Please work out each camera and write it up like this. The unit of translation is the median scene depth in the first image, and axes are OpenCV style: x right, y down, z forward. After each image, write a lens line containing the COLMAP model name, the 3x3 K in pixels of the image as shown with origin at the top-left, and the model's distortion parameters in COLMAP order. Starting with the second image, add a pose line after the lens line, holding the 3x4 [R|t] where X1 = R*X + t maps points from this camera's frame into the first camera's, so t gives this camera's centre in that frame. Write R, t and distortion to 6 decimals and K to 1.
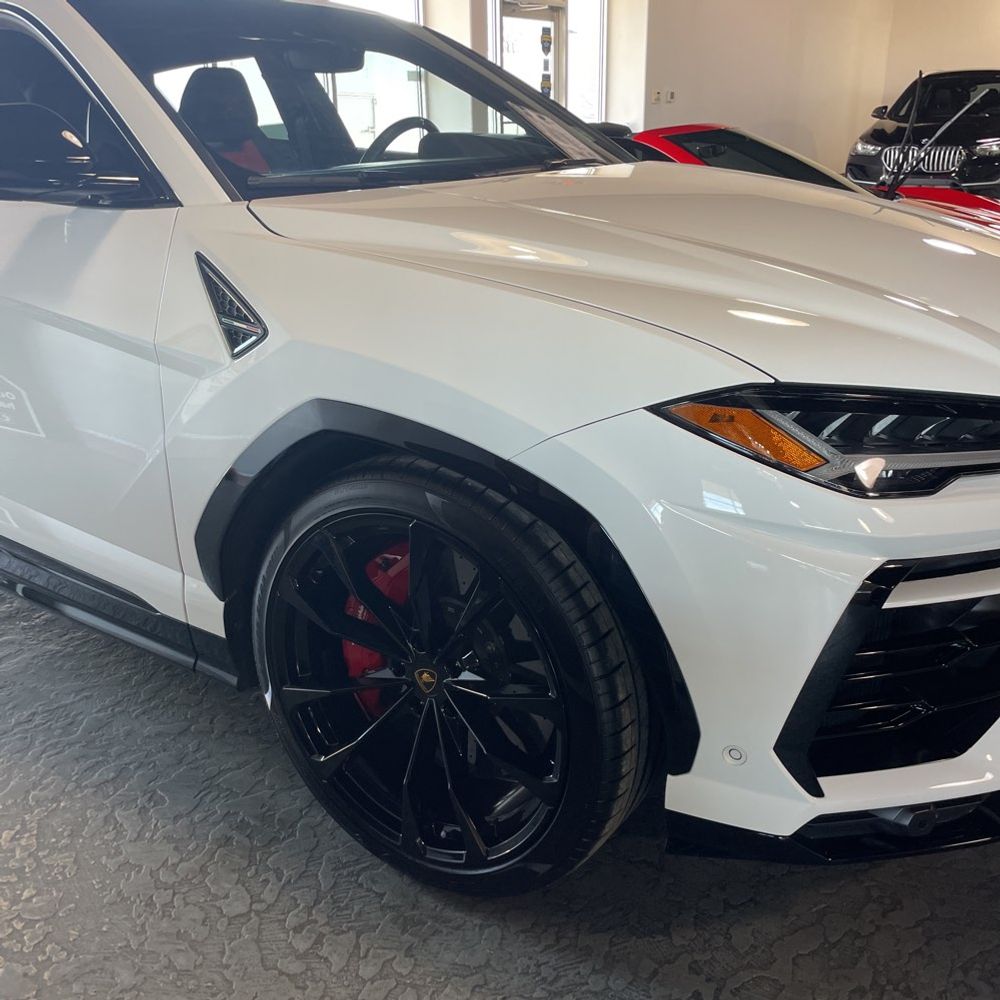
lens RADIAL K [[1031.8, 0, 500.0], [0, 1031.8, 500.0], [0, 0, 1]] dist [0.110572, -0.186816]
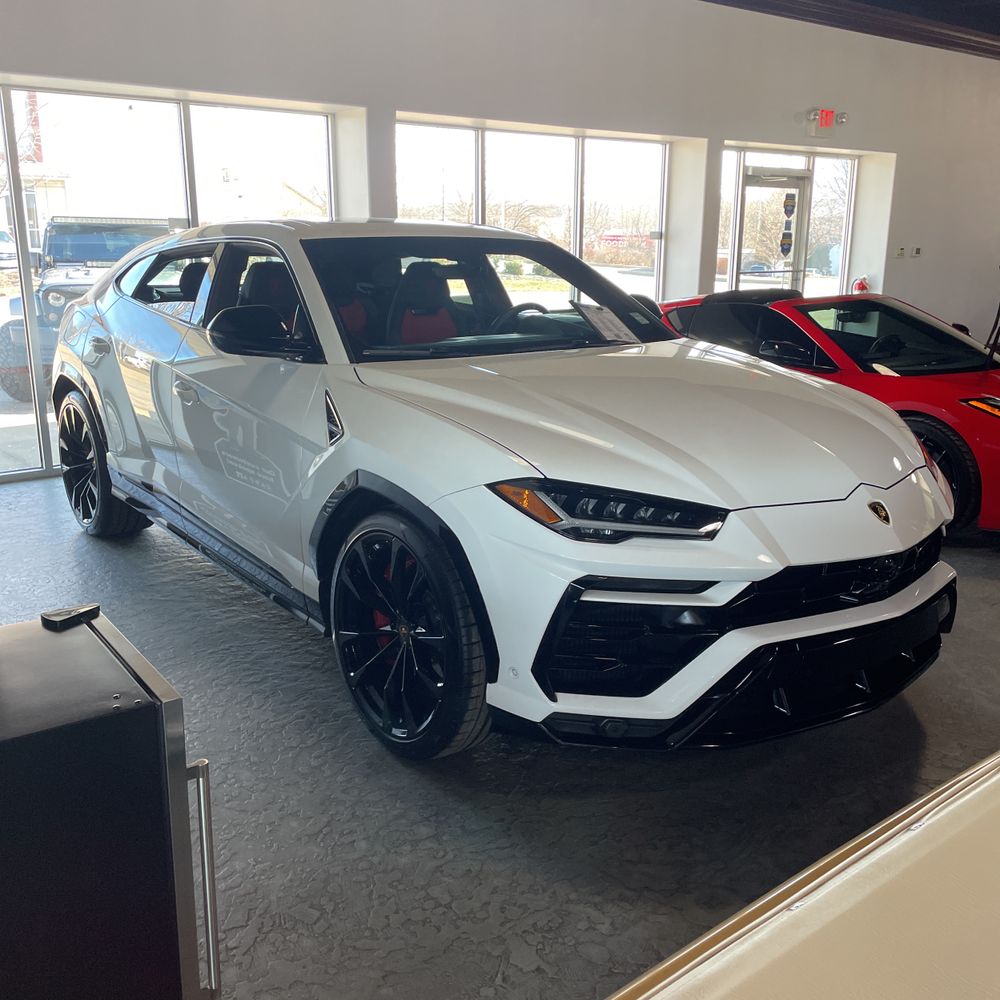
lens RADIAL K [[1031.8, 0, 500.0], [0, 1031.8, 500.0], [0, 0, 1]] dist [0.110572, -0.186816]
pose [[0.949527, 0.095871, -0.298677, 0.593599], [-0.127051, 0.988096, -0.086744, 0.082466], [0.286805, 0.120313, 0.950404, -0.668554]]
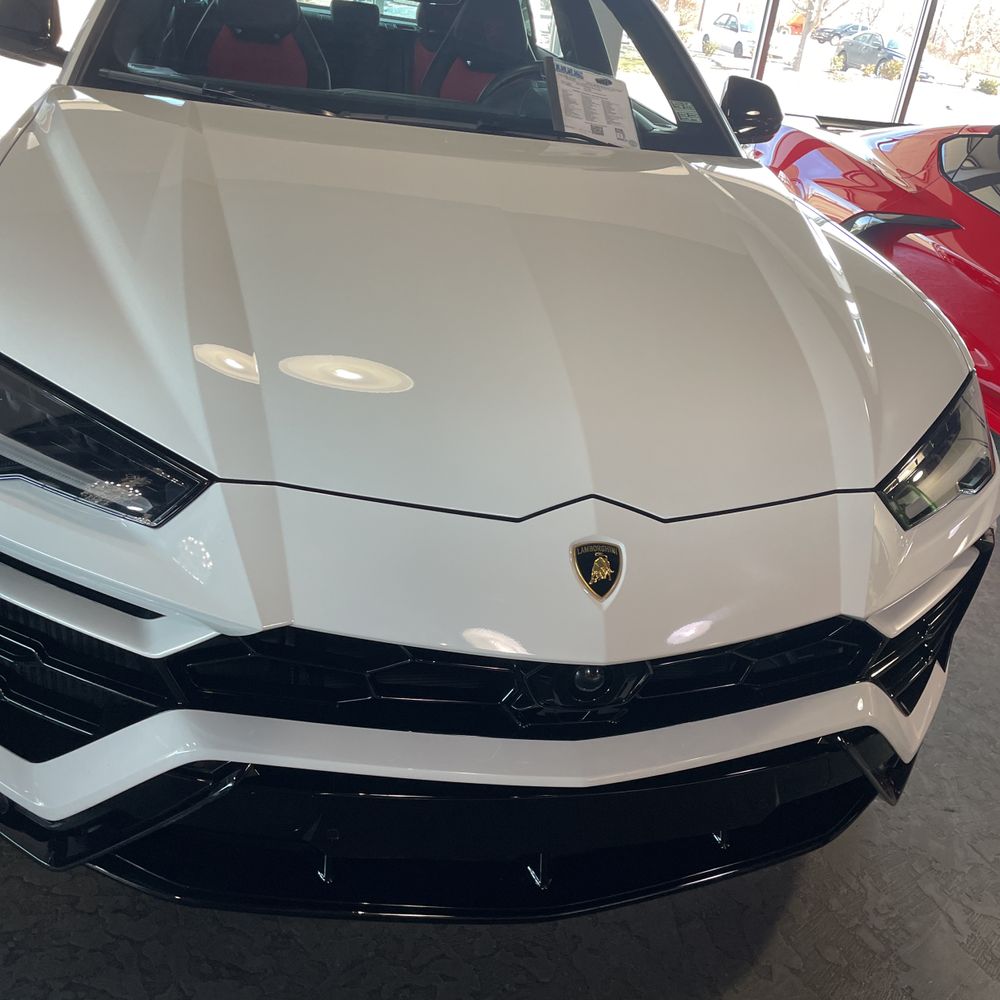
lens RADIAL K [[1031.8, 0, 500.0], [0, 1031.8, 500.0], [0, 0, 1]] dist [0.110572, -0.186816]
pose [[0.728953, 0.408445, -0.549363, 0.996703], [-0.368804, 0.910399, 0.187504, -0.263227], [0.576725, 0.065926, 0.814274, 0.374590]]
